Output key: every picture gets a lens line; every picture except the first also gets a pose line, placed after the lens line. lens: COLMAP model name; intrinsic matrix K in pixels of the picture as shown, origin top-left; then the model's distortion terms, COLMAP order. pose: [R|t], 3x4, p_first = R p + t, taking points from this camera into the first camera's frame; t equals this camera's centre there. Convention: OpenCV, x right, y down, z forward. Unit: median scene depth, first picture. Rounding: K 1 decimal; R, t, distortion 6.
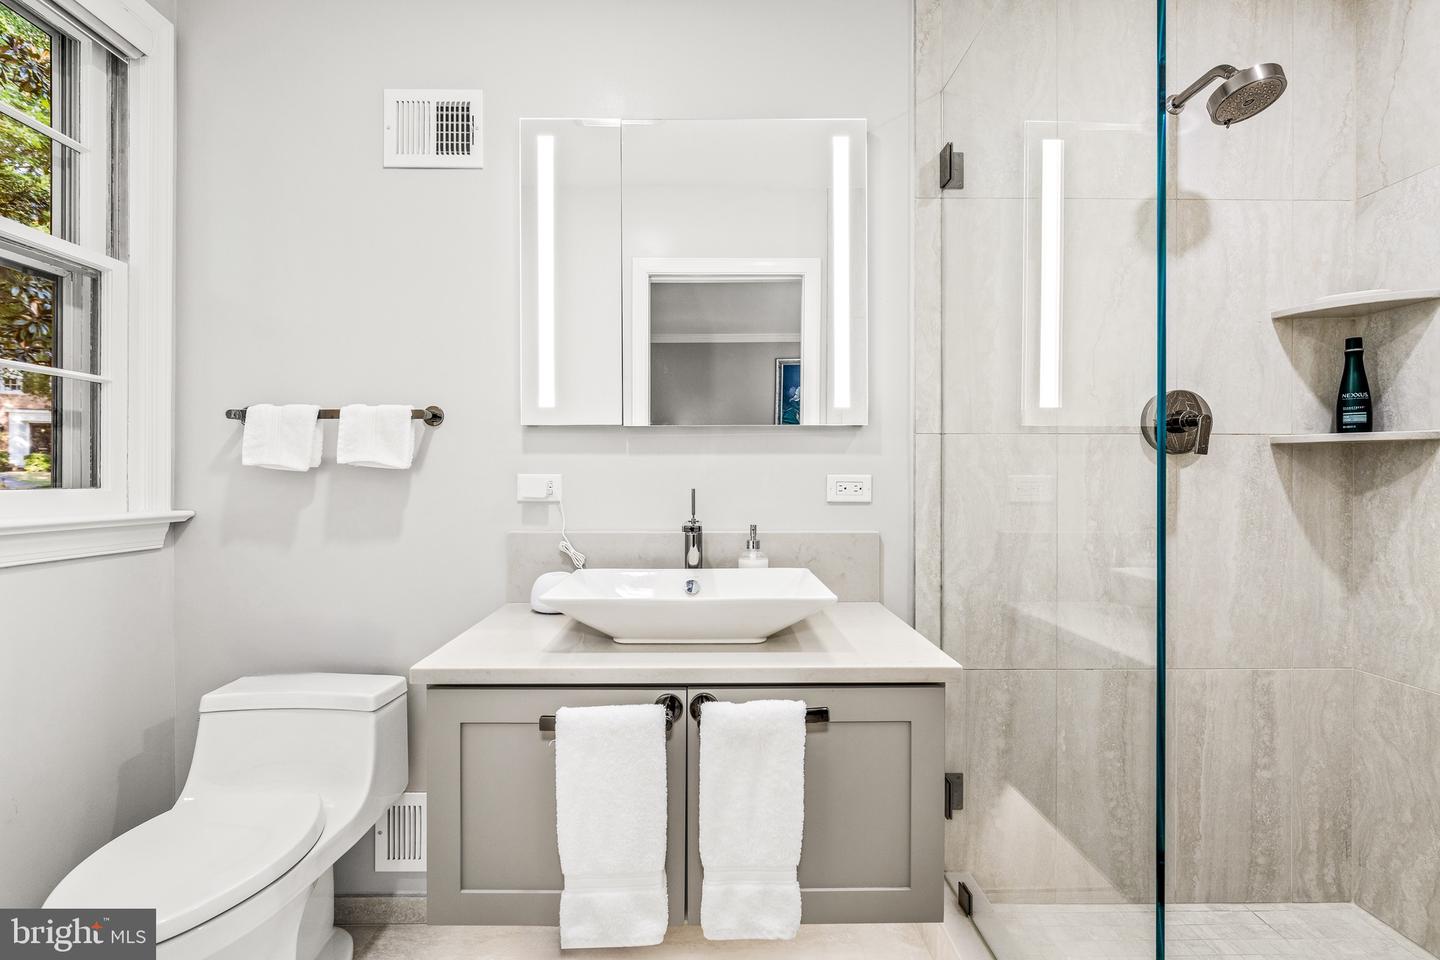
lens RADIAL K [[683.0, 0, 714.2], [0, 683.0, 478.7], [0, 0, 1]] dist [0.002738, 0.000060]
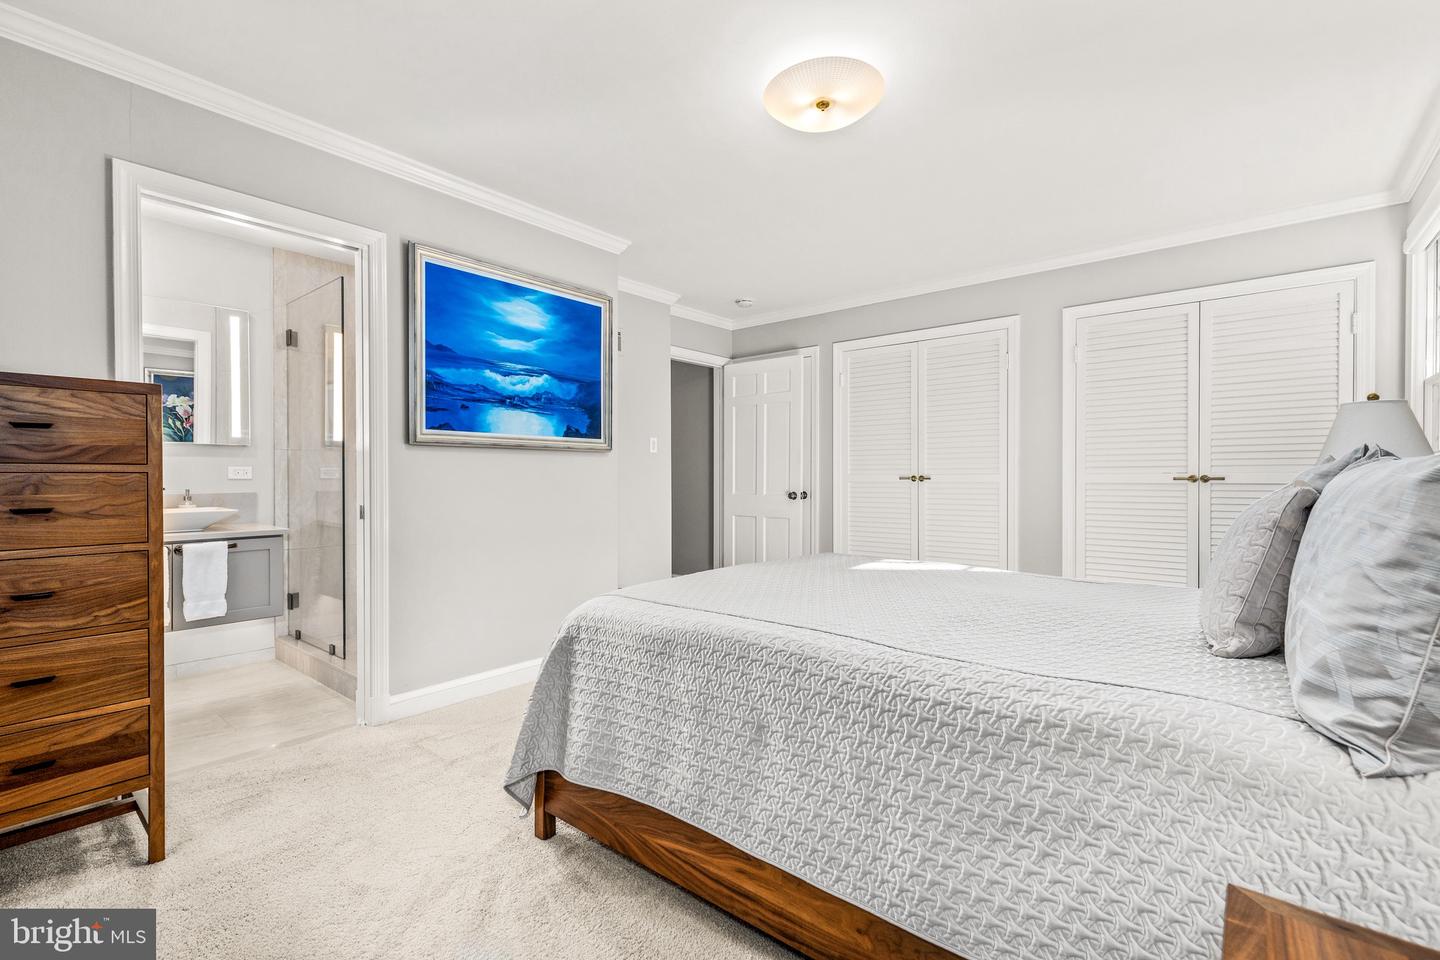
lens RADIAL K [[641.1, 0, 712.2], [0, 641.1, 476.6], [0, 0, 1]] dist [0.003729, -0.000087]
pose [[0.656139, -0.005176, 0.754622, -0.380753], [0.000702, 0.999980, 0.006248, 0.014092], [-0.754639, -0.003569, 0.656130, -1.568548]]
